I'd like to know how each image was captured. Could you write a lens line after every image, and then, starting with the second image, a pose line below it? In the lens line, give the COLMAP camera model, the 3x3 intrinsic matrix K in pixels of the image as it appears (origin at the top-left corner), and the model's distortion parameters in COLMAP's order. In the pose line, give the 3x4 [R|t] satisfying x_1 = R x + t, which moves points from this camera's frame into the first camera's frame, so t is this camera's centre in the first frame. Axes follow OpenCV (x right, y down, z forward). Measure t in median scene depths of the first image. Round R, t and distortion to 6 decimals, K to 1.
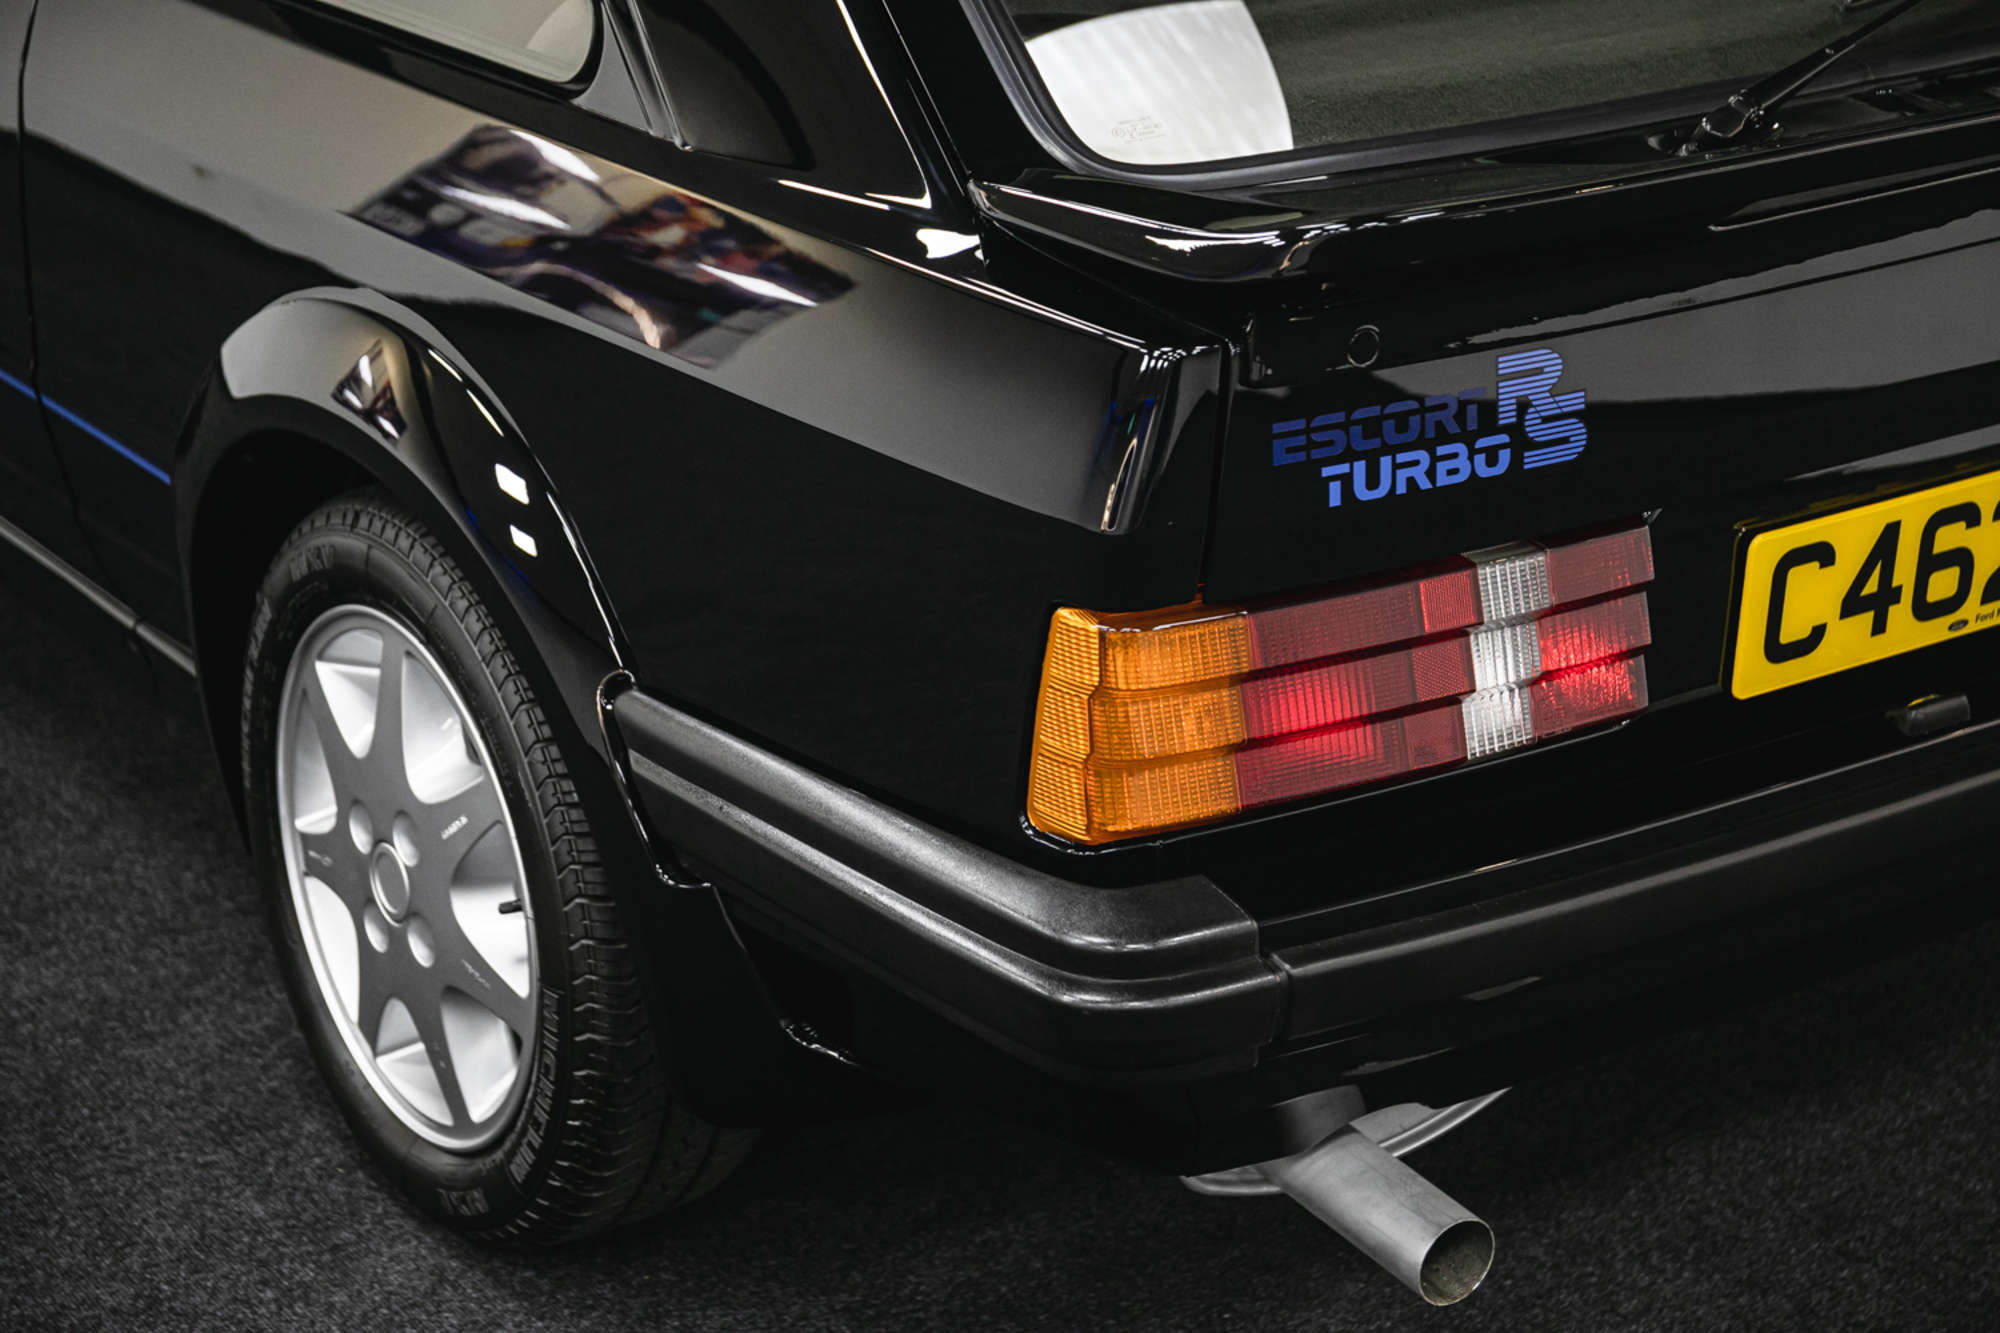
lens RADIAL K [[3655.3, 0, 993.8], [0, 3655.3, 666.4], [0, 0, 1]] dist [0.132496, 0.000000]
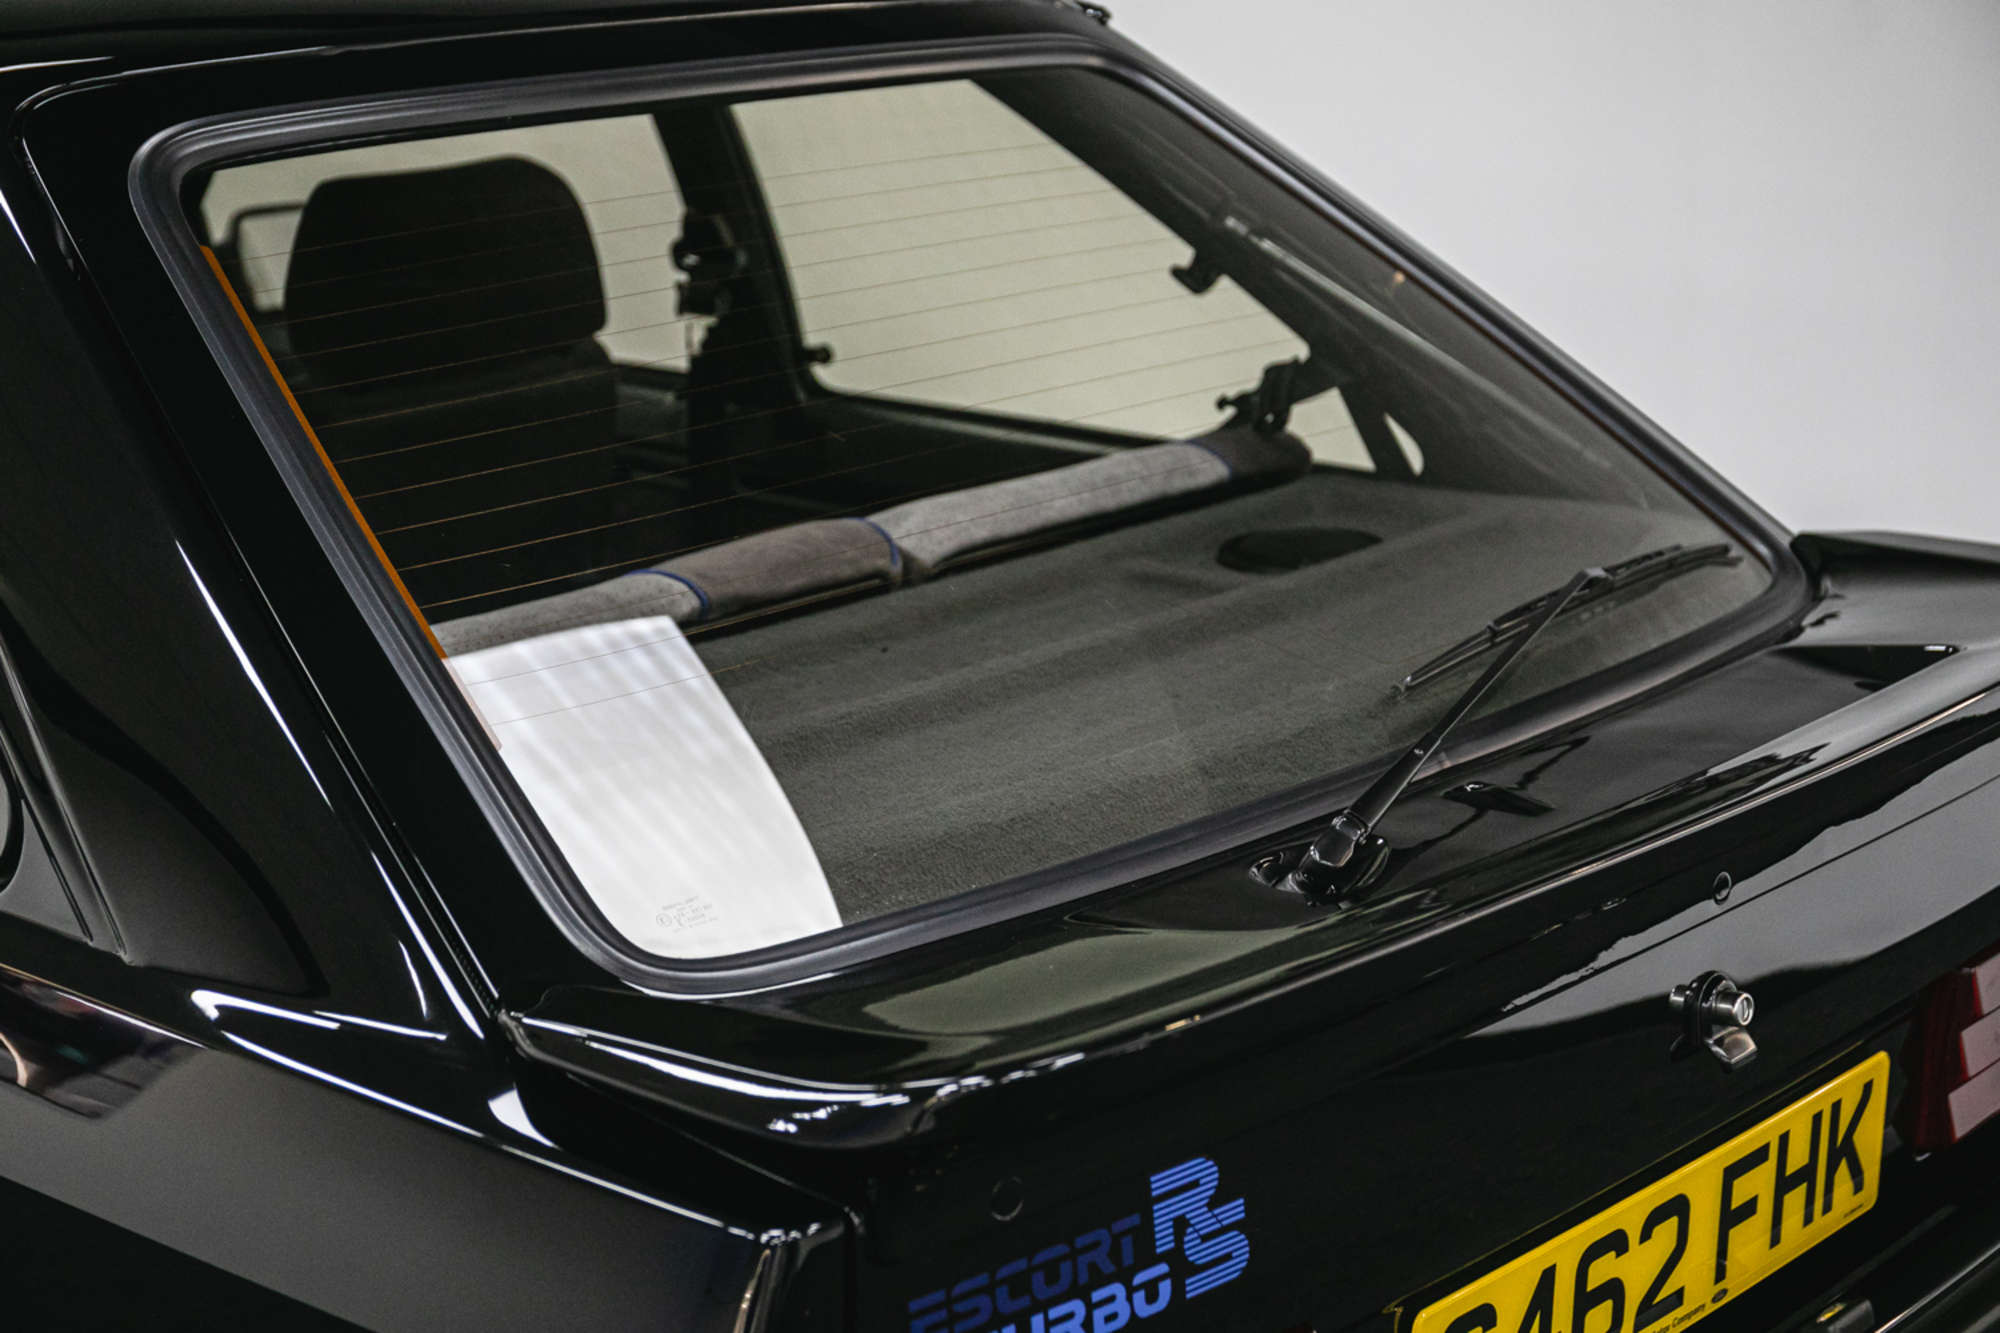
lens RADIAL K [[3301.2, 0, 1004.0], [0, 3301.2, 672.2], [0, 0, 1]] dist [0.056986, 0.000000]
pose [[0.978869, -0.070270, 0.192035, -0.033850], [0.092700, 0.989551, -0.110429, -0.115982], [-0.182269, 0.125897, 0.975155, 0.239158]]
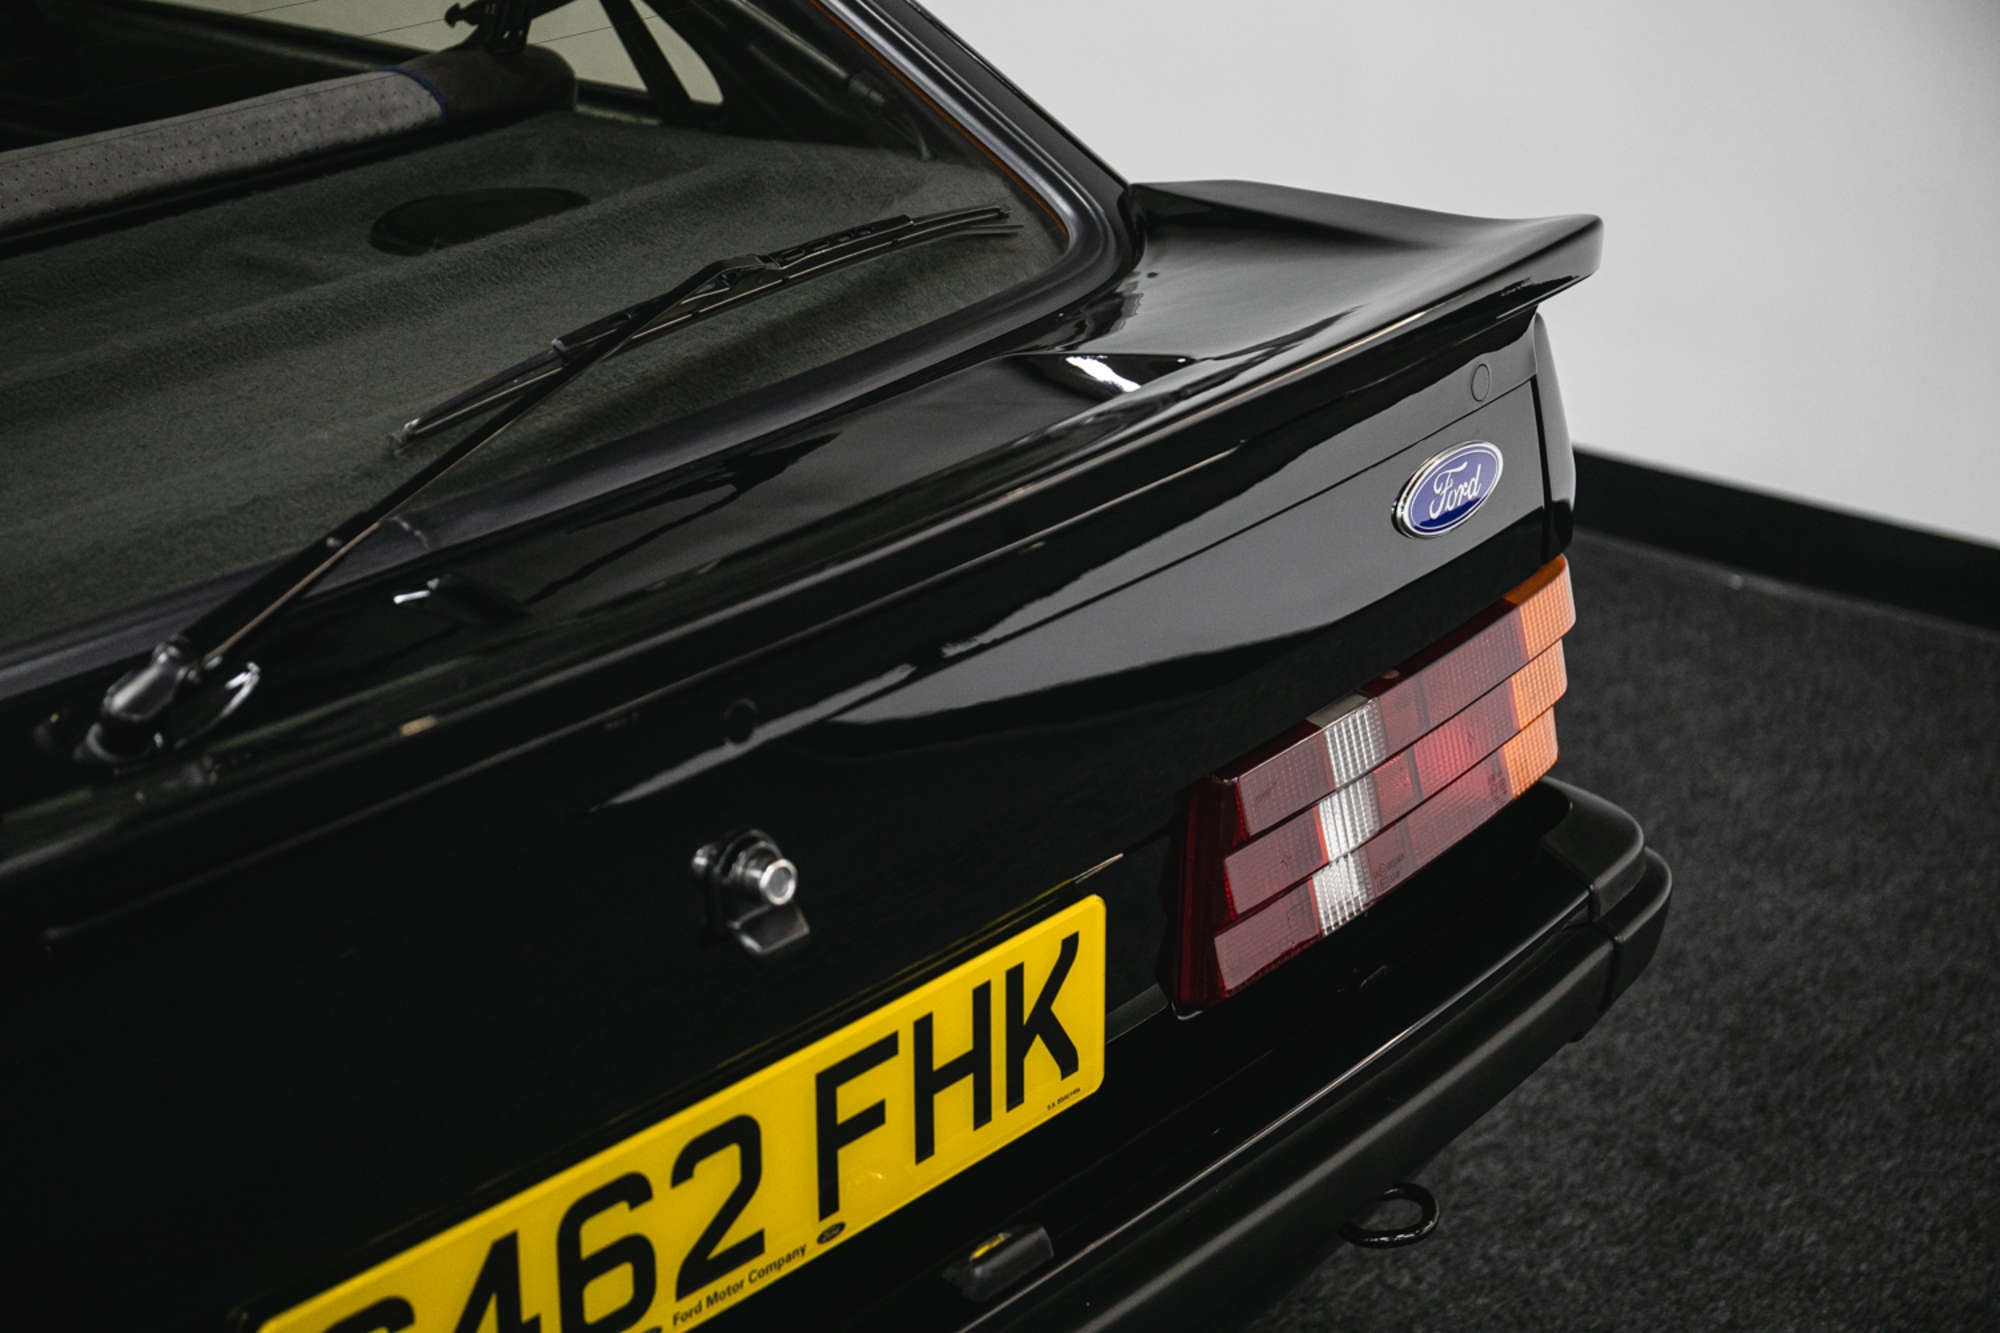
lens RADIAL K [[3655.3, 0, 1000.4], [0, 3655.3, 688.8], [0, 0, 1]] dist [0.132496, 0.000000]
pose [[0.975011, -0.113356, 0.191063, 0.236562], [0.113649, 0.993476, 0.009456, -0.146653], [-0.190888, 0.012494, 0.981532, 0.359824]]
